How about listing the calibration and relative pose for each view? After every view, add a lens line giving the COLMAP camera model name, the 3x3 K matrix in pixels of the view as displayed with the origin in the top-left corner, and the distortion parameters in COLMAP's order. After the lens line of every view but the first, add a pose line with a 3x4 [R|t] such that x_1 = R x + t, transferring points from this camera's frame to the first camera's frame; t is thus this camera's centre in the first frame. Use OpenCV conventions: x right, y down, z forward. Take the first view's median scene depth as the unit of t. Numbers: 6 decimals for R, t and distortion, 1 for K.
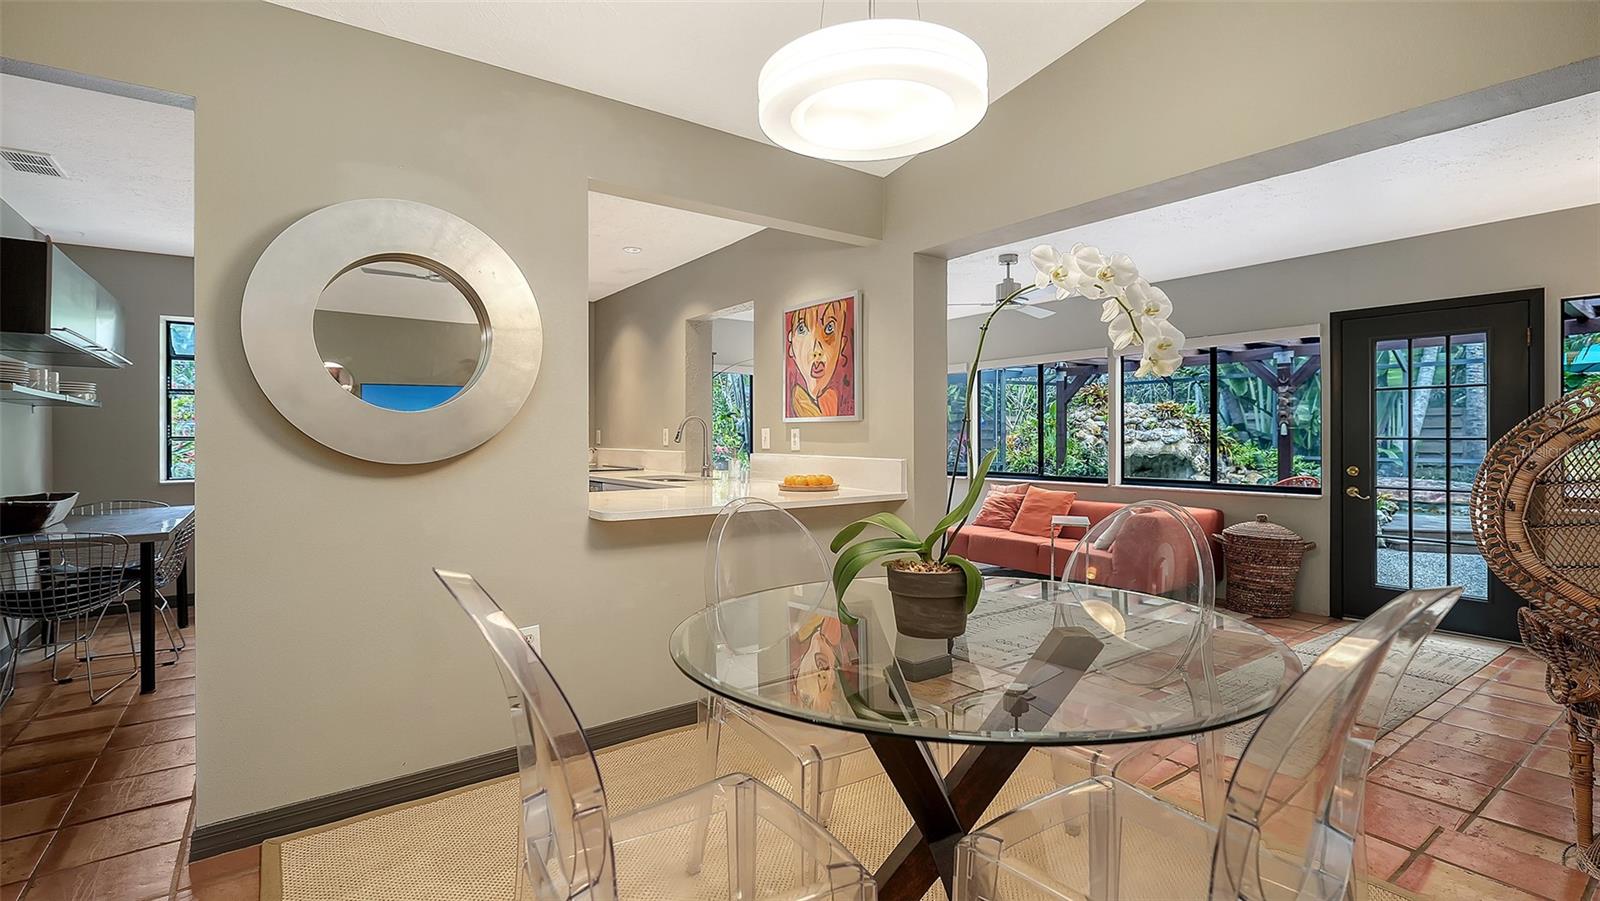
lens RADIAL K [[723.6, 0, 806.1], [0, 723.6, 438.8], [0, 0, 1]] dist [-0.003550, -0.000453]
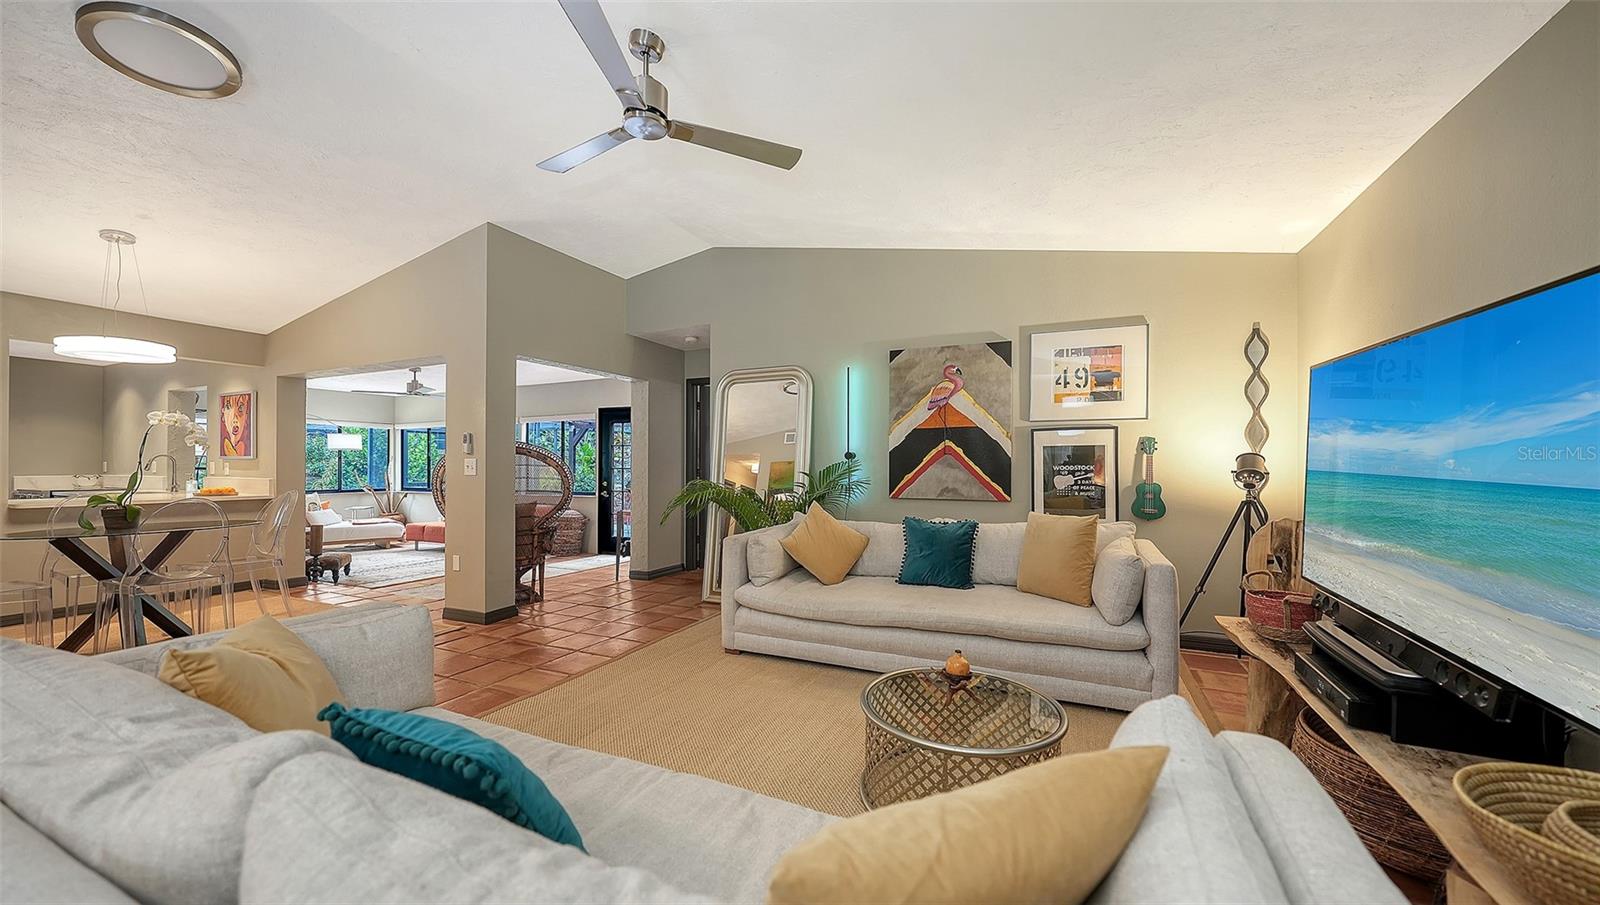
lens RADIAL K [[575.2, 0, 808.5], [0, 575.2, 451.9], [0, 0, 1]] dist [-0.001177, -0.000046]
pose [[0.873576, 0.015586, 0.486438, 0.491424], [-0.001448, 0.999566, -0.029427, -0.000147], [-0.486685, 0.025002, 0.873220, -0.822971]]
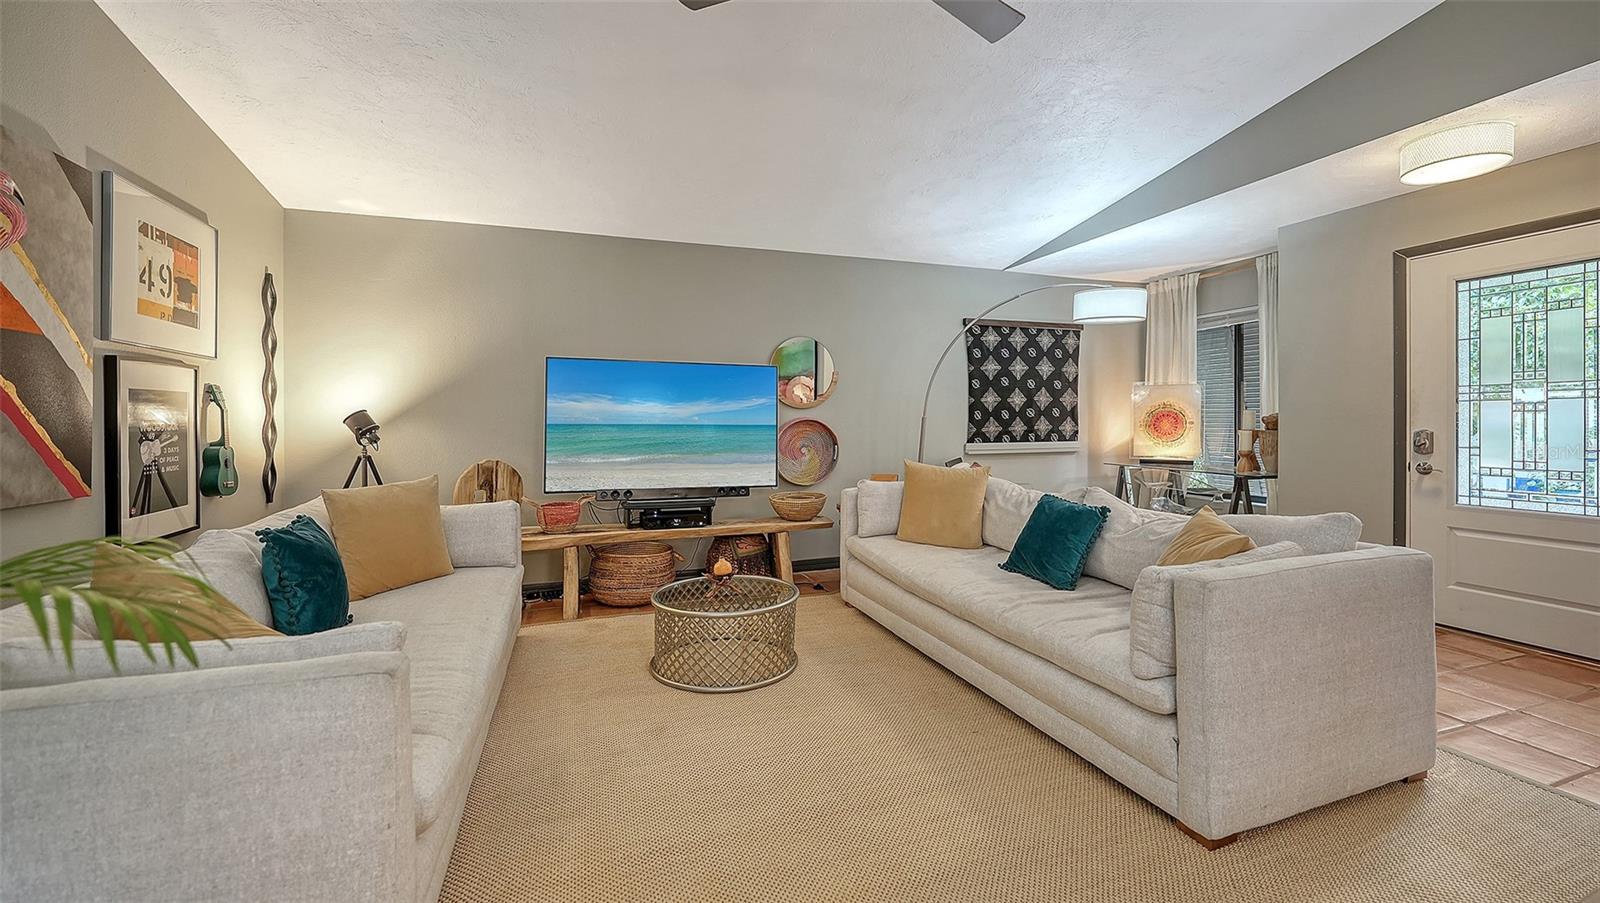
lens RADIAL K [[625.2, 0, 808.9], [0, 625.2, 420.4], [0, 0, 1]] dist [-0.006763, 0.000077]
pose [[-0.960980, 0.012372, 0.276340, 0.538325], [0.014168, 0.999889, 0.004504, -0.002547], [-0.276253, 0.008244, -0.961049, 0.101520]]
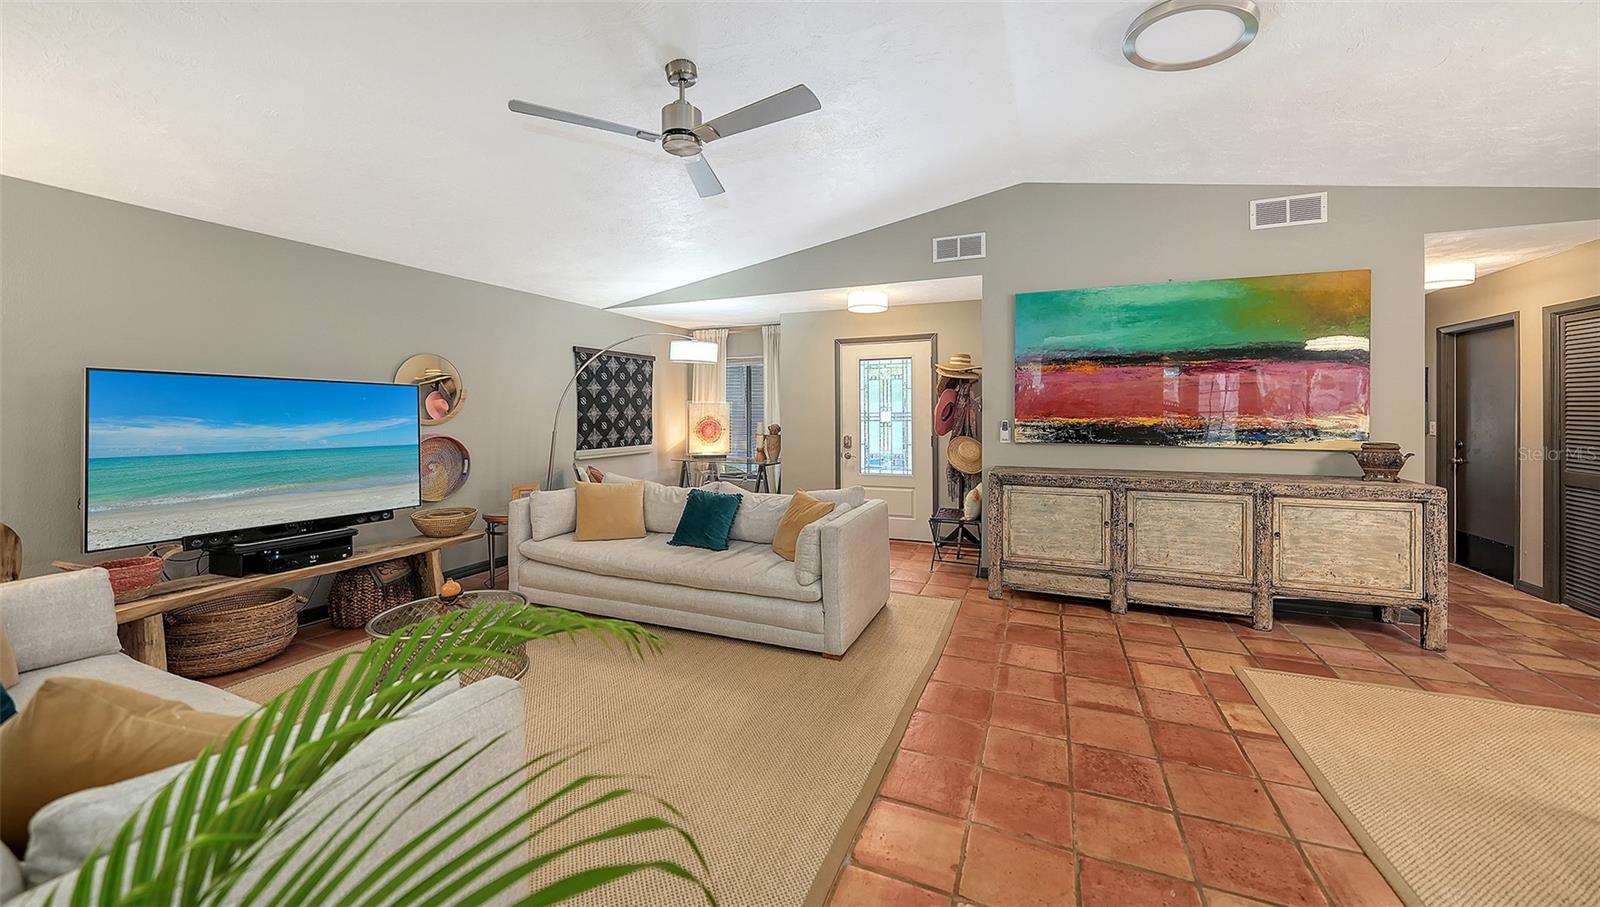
lens RADIAL K [[562.6, 0, 797.1], [0, 562.6, 409.9], [0, 0, 1]] dist [-0.001262, -0.000126]
pose [[-0.860950, 0.010469, -0.508582, 0.786262], [0.007610, 0.999941, 0.007701, -0.046257], [0.508632, 0.002759, -0.860979, 0.229708]]
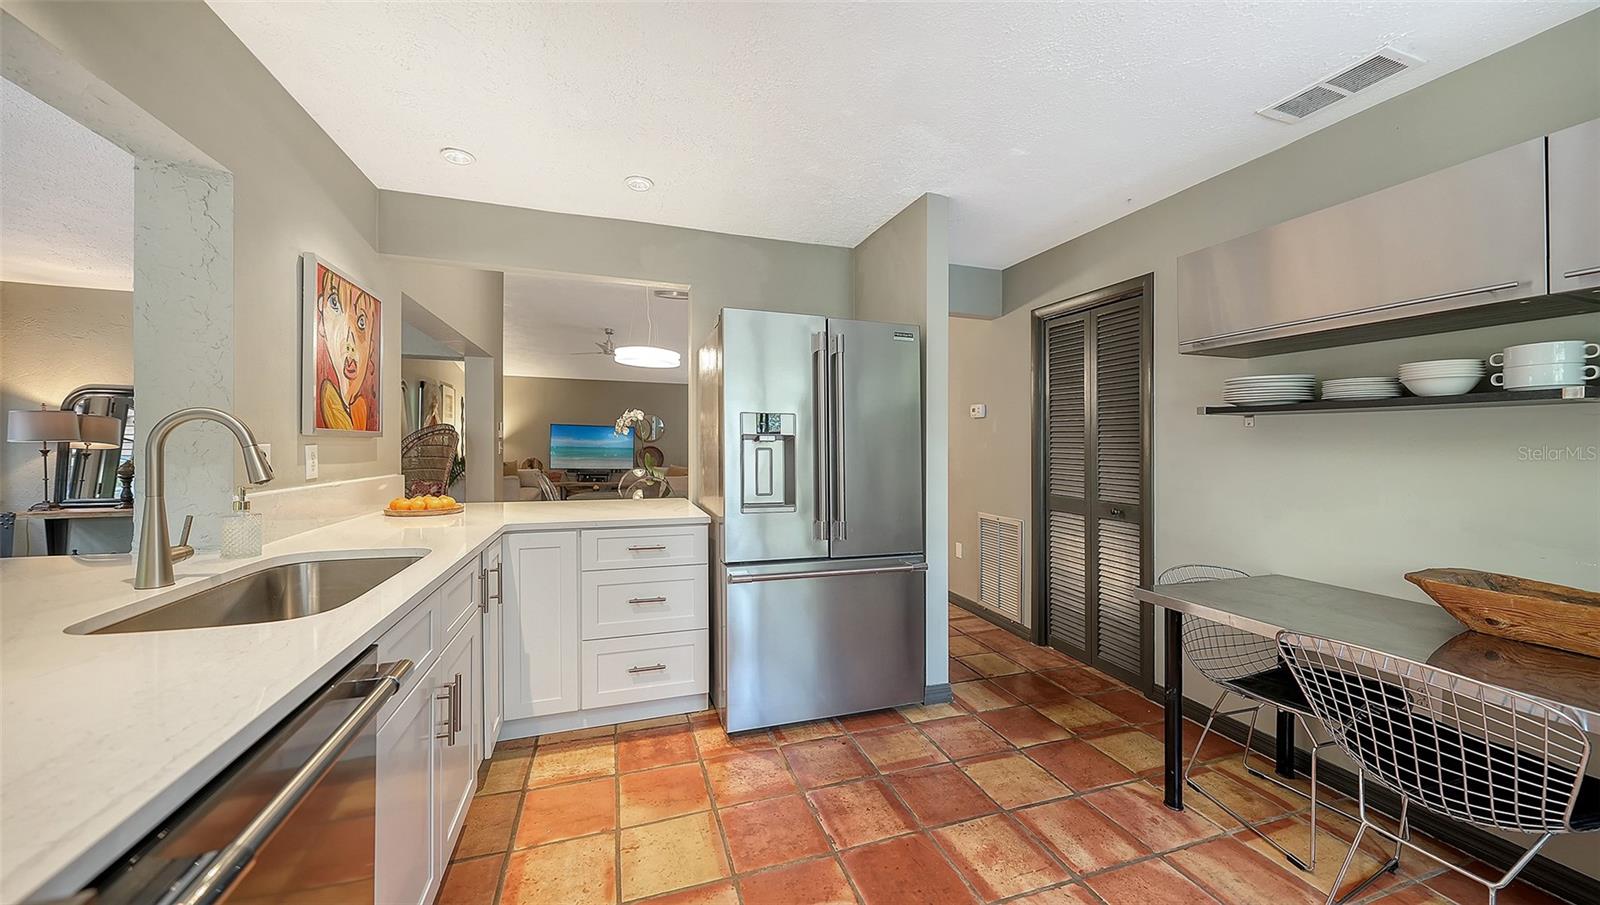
lens RADIAL K [[559.1, 0, 802.5], [0, 559.1, 448.0], [0, 0, 1]] dist [-0.000615, -0.000022]
pose [[-0.952684, -0.007295, 0.303876, -0.531044], [-0.004721, 0.999947, 0.009202, -0.016573], [-0.303927, 0.007332, -0.952667, 1.218771]]
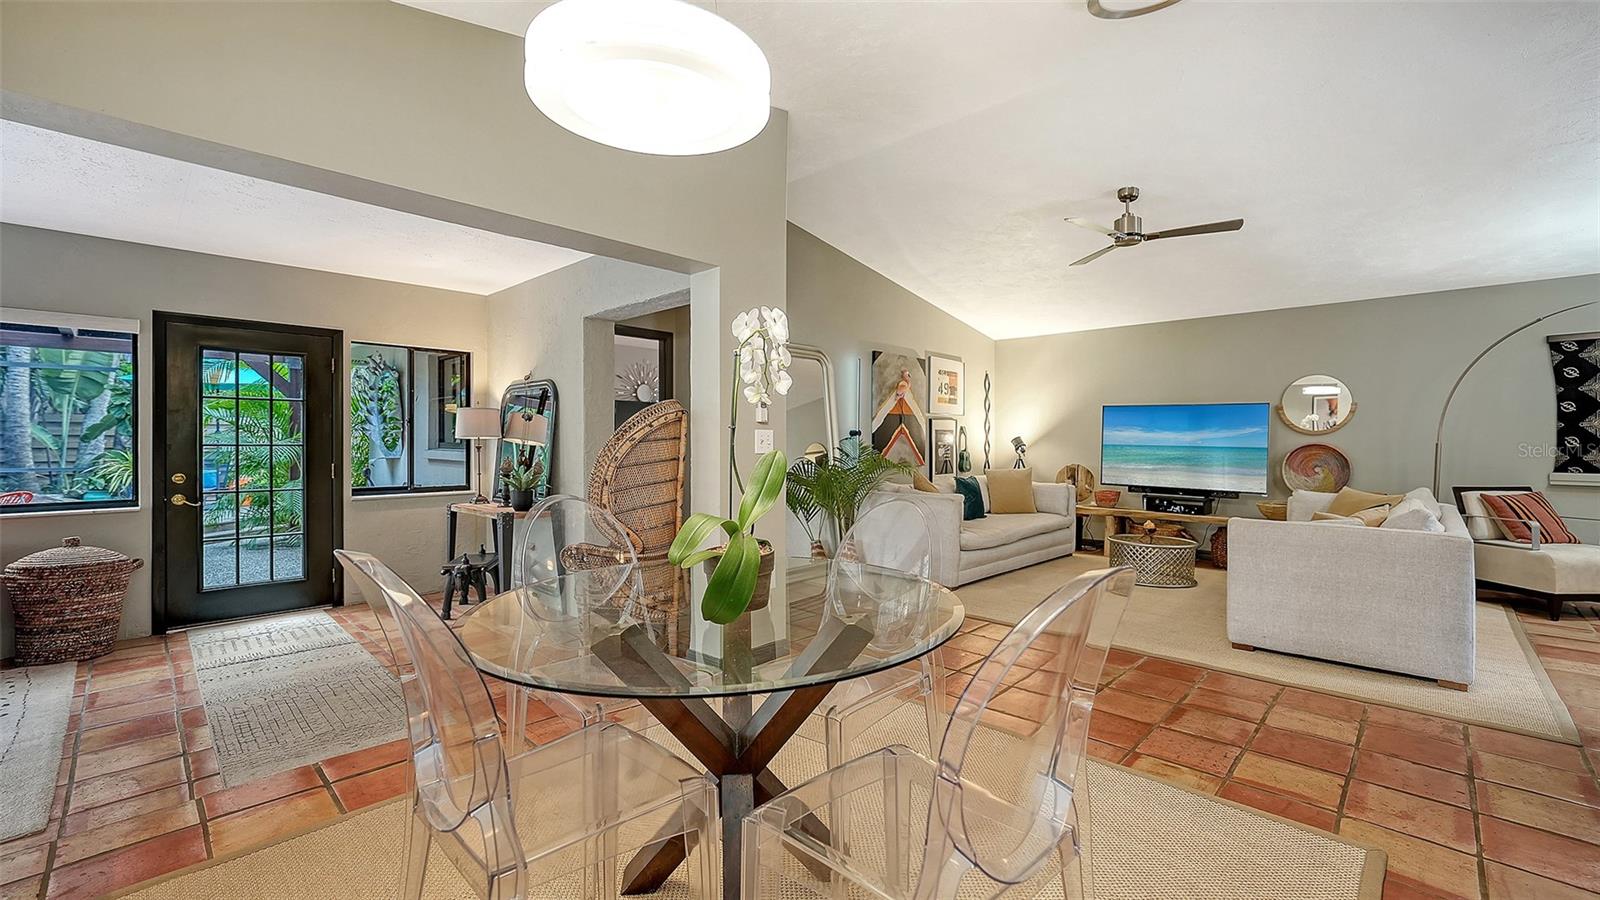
lens RADIAL K [[663.7, 0, 800.7], [0, 663.7, 456.3], [0, 0, 1]] dist [-0.025656, 0.009482]
pose [[-0.175349, -0.016581, 0.984367, -0.279525], [0.001726, 0.999851, 0.017149, 0.001101], [-0.984505, 0.004706, -0.175294, 0.354267]]
